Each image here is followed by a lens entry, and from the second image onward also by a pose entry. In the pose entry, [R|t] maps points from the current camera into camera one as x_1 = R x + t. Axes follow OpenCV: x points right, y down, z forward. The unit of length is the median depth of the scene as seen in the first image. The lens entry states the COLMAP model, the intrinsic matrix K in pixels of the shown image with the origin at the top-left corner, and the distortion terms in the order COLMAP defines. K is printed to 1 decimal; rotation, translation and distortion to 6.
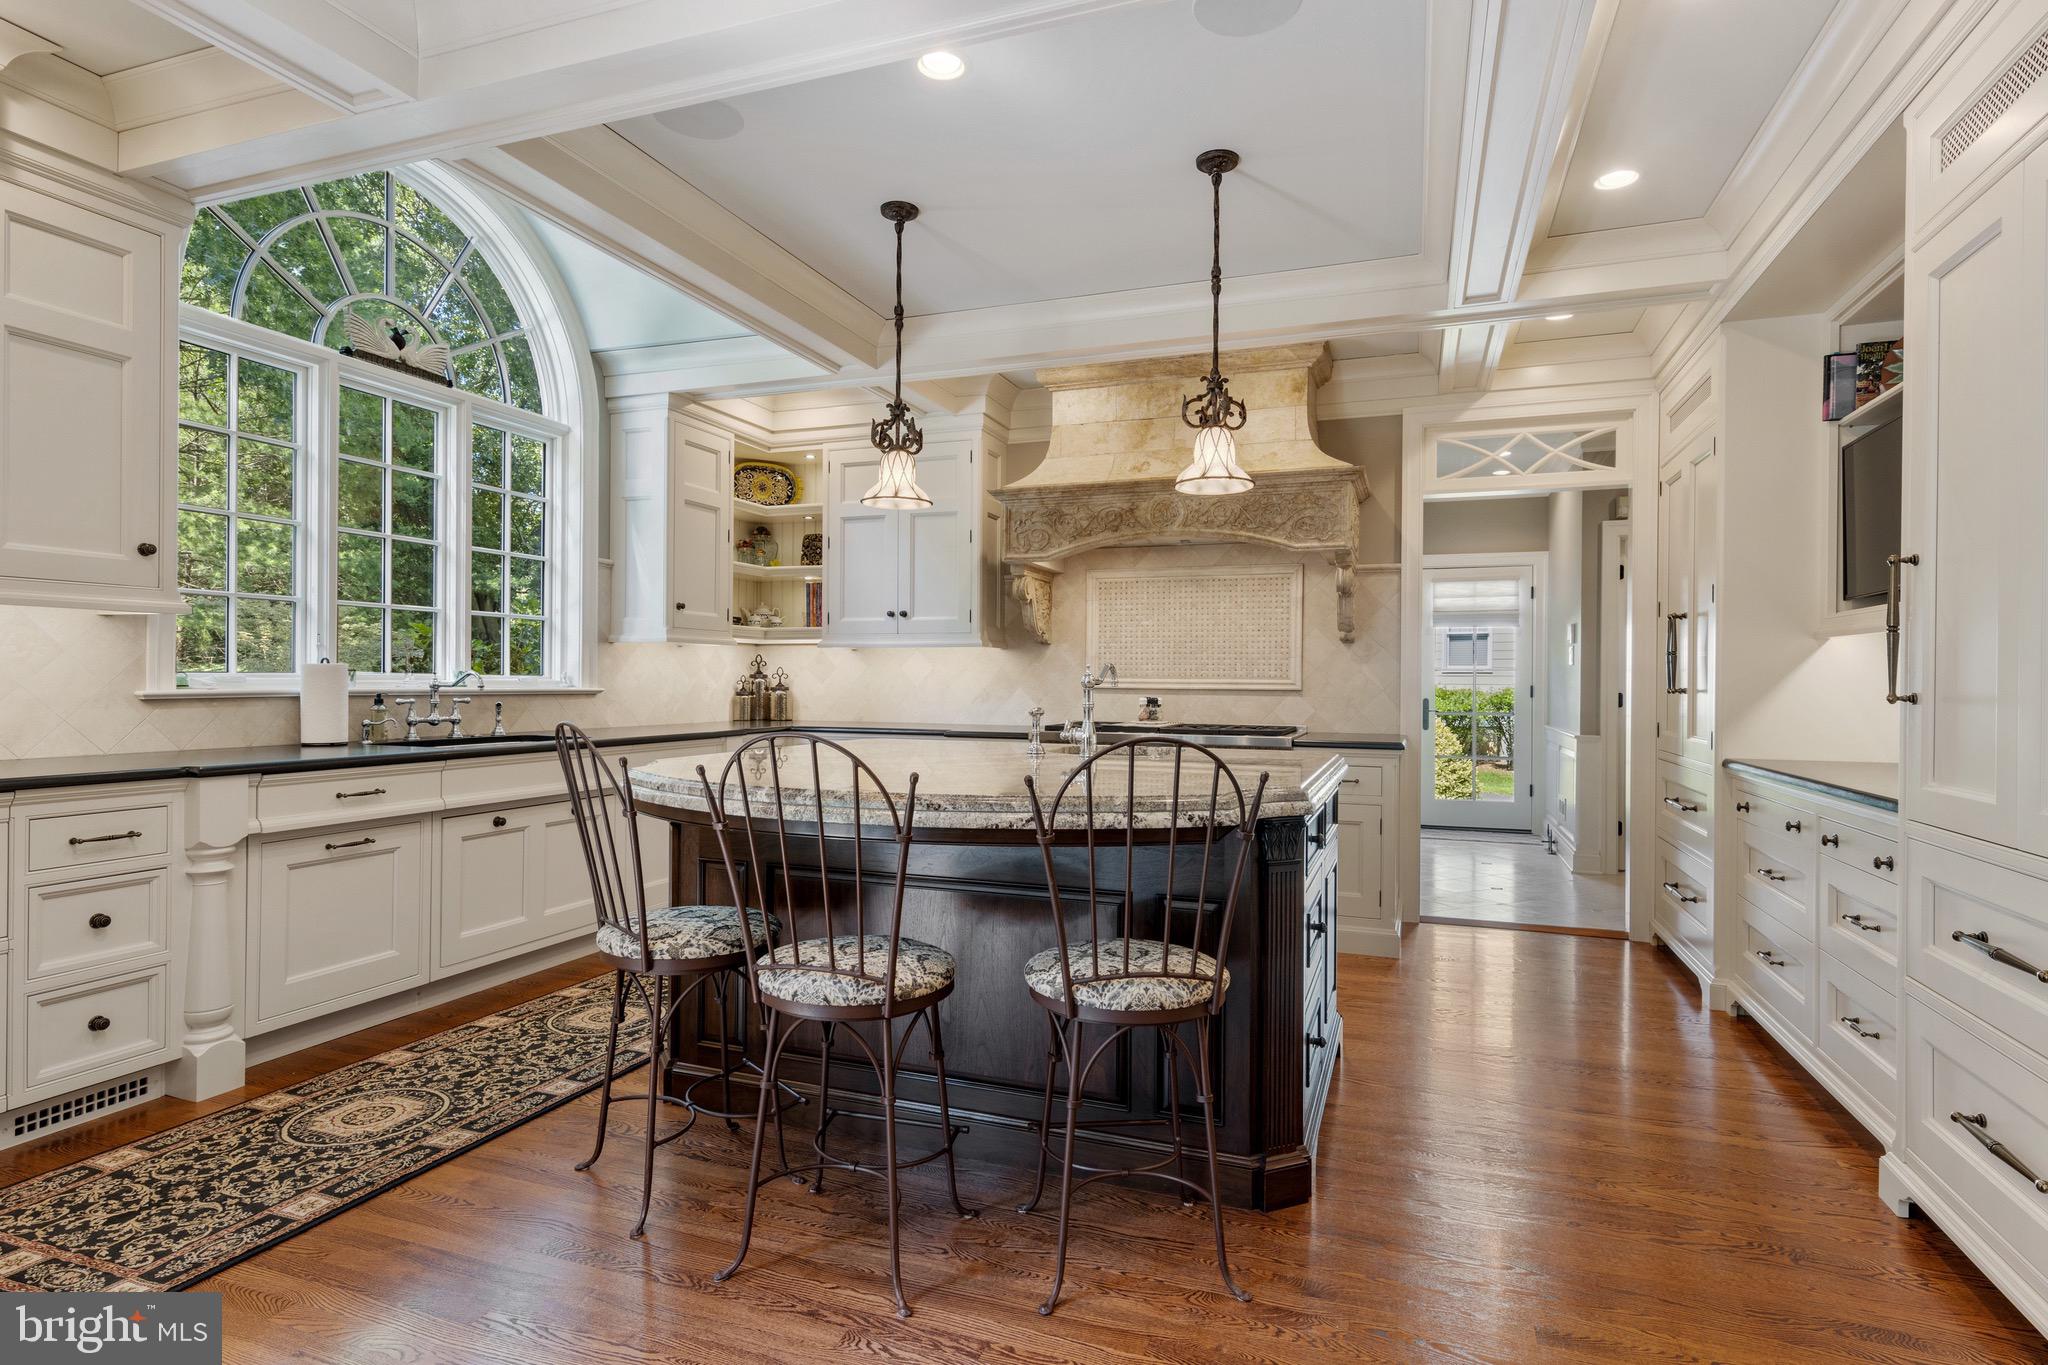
lens RADIAL K [[1054.9, 0, 1027.2], [0, 1054.9, 688.8], [0, 0, 1]] dist [0.003326, -0.000311]
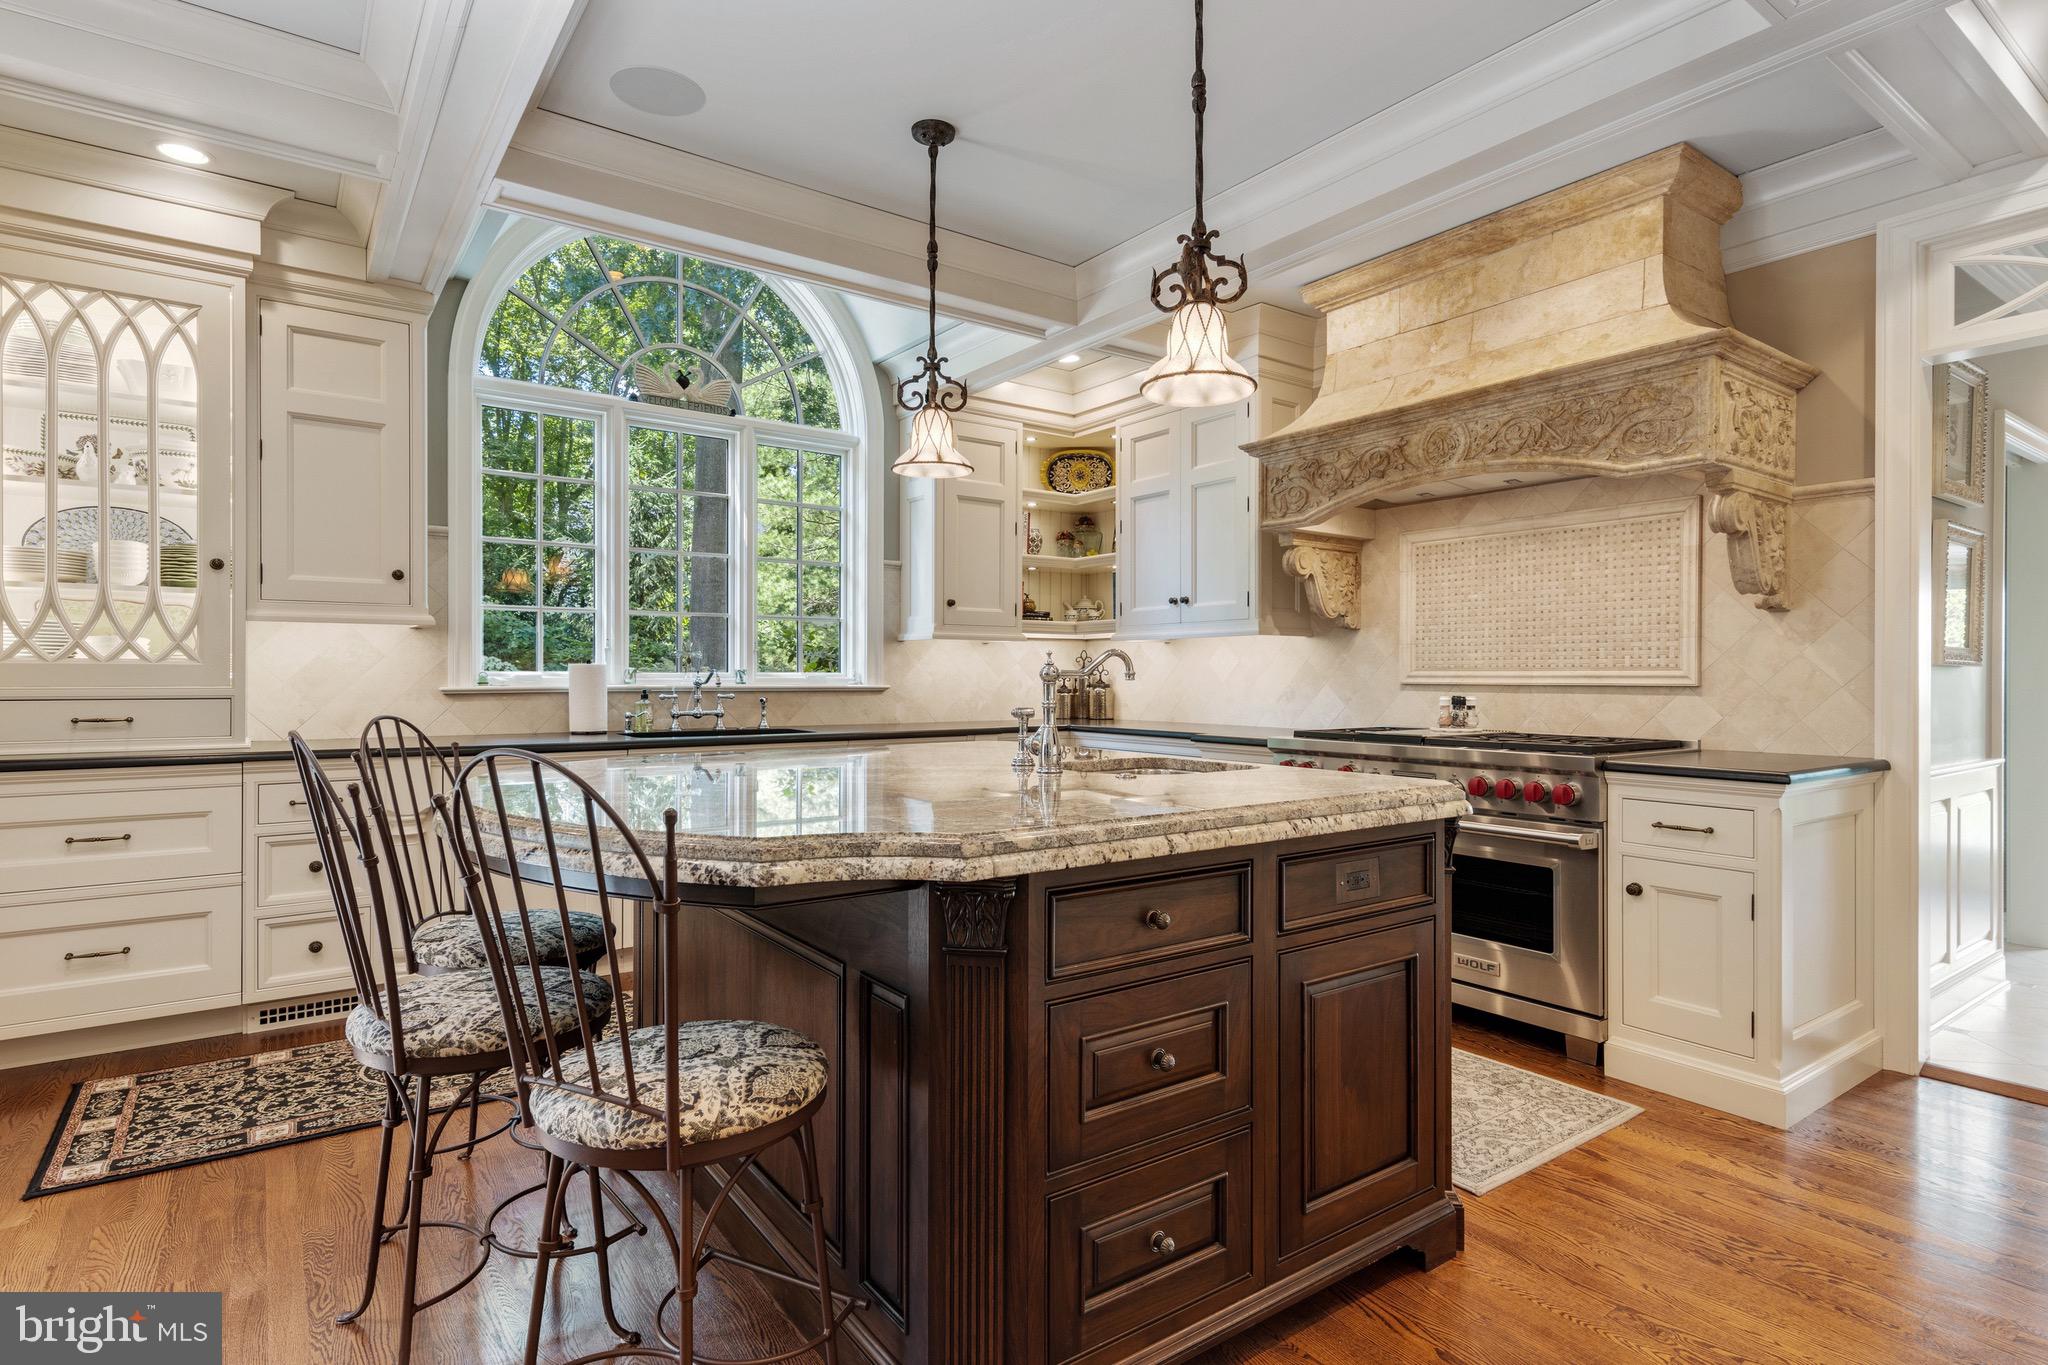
lens RADIAL K [[1044.0, 0, 1024.0], [0, 1044.0, 682.5], [0, 0, 1]] dist [0.007185, -0.000901]
pose [[0.829886, -0.003584, -0.557922, 0.289276], [0.000819, 0.999986, -0.005206, 0.002299], [0.557933, 0.003863, 0.829877, 0.228978]]
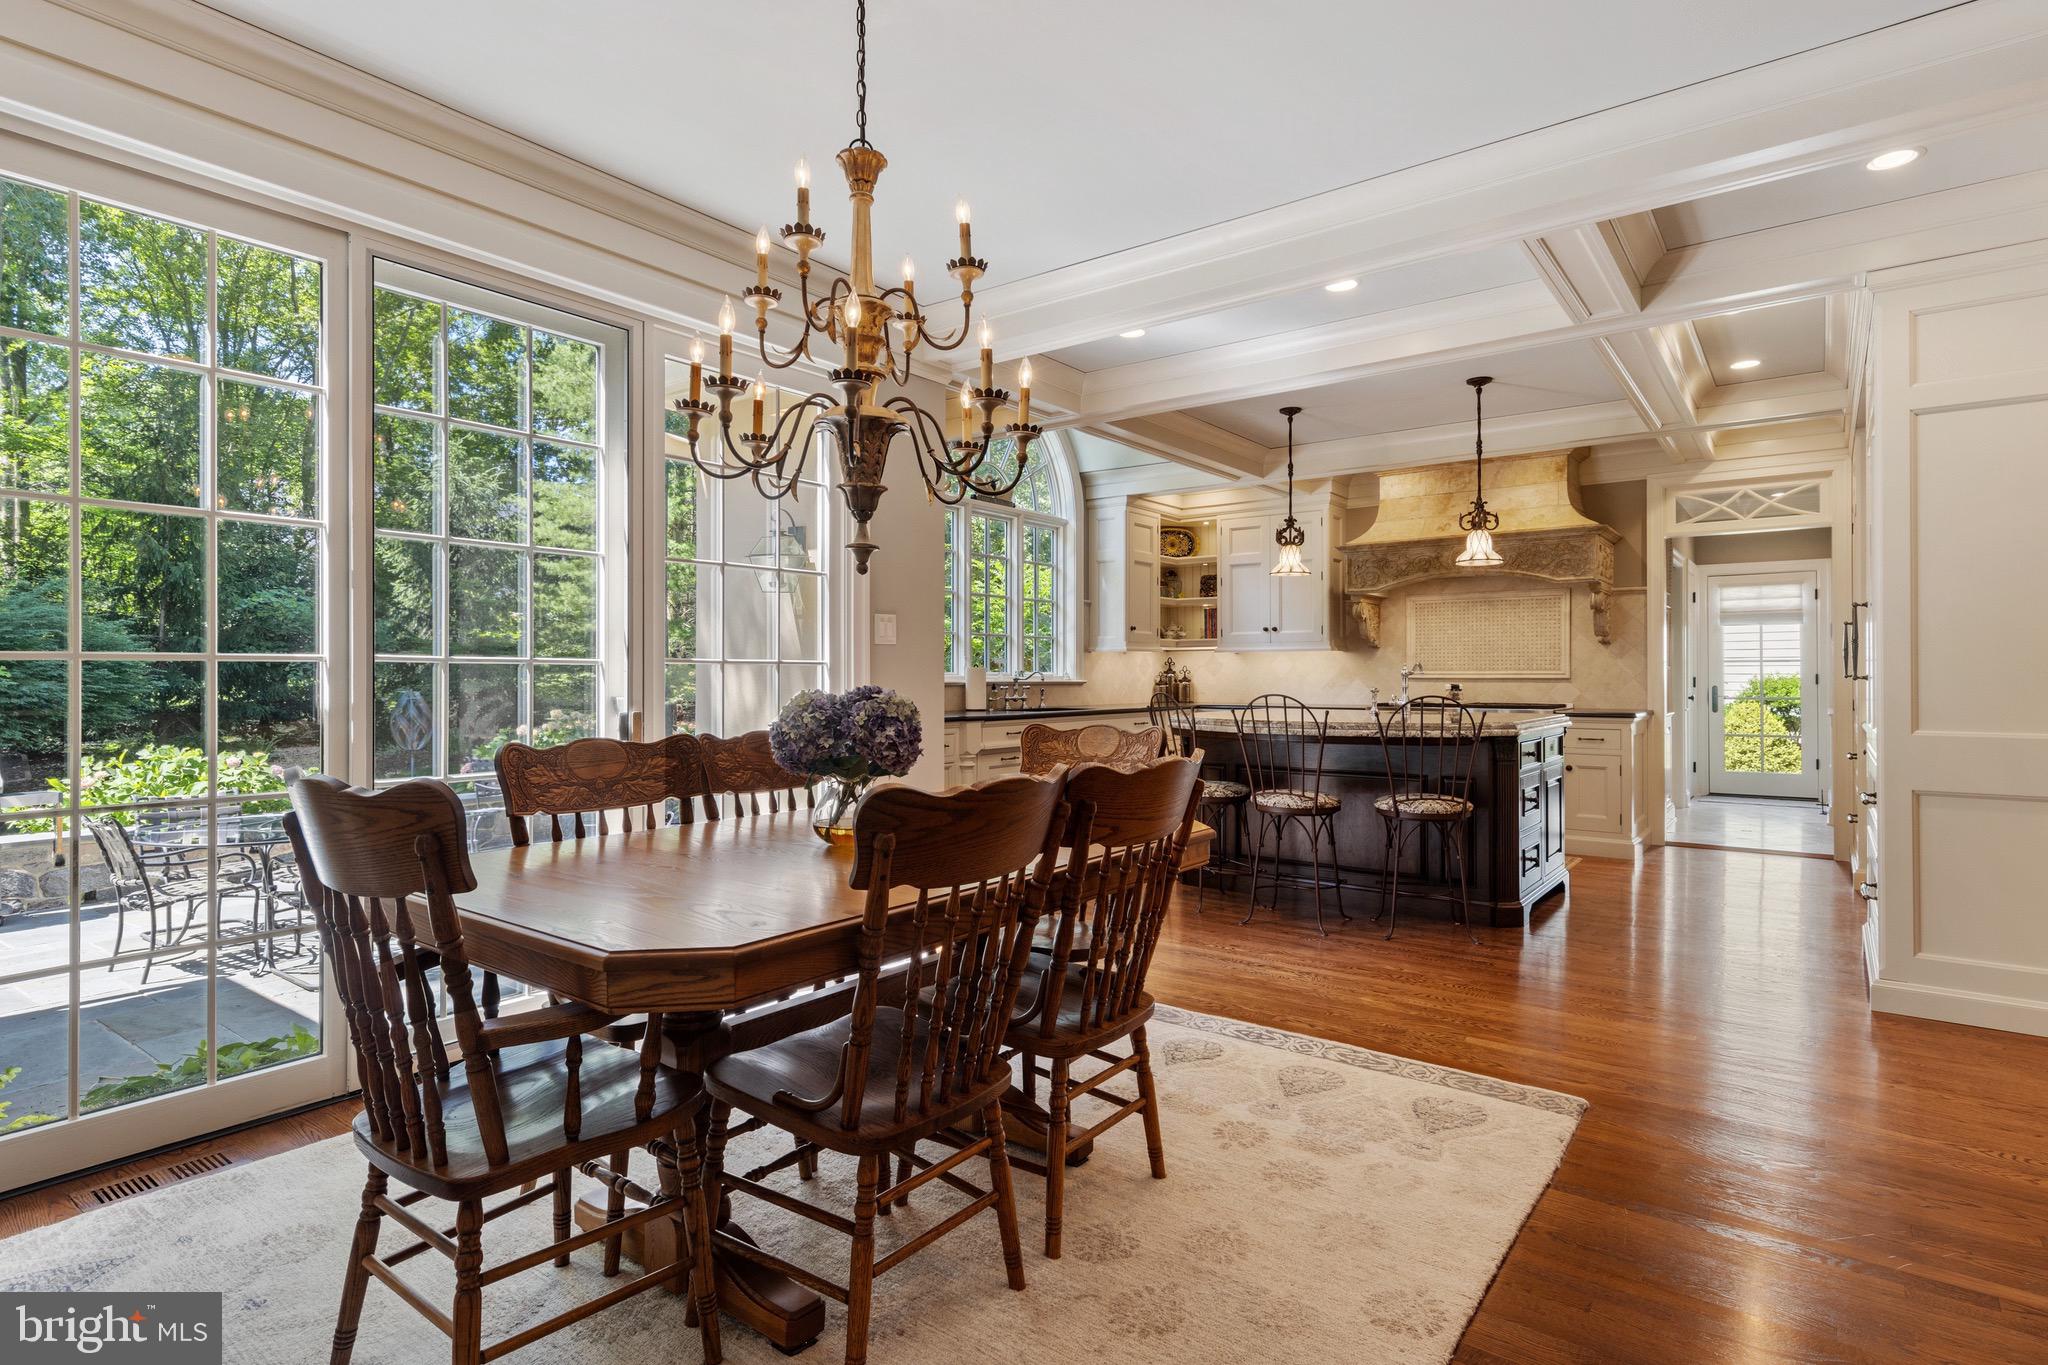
lens RADIAL K [[1048.3, 0, 1022.4], [0, 1048.3, 671.3], [0, 0, 1]] dist [0.005297, -0.000241]
pose [[0.955077, -0.009520, -0.296206, -0.022535], [0.005983, 0.999900, -0.012846, 0.005747], [0.296299, 0.010497, 0.955038, -0.572670]]
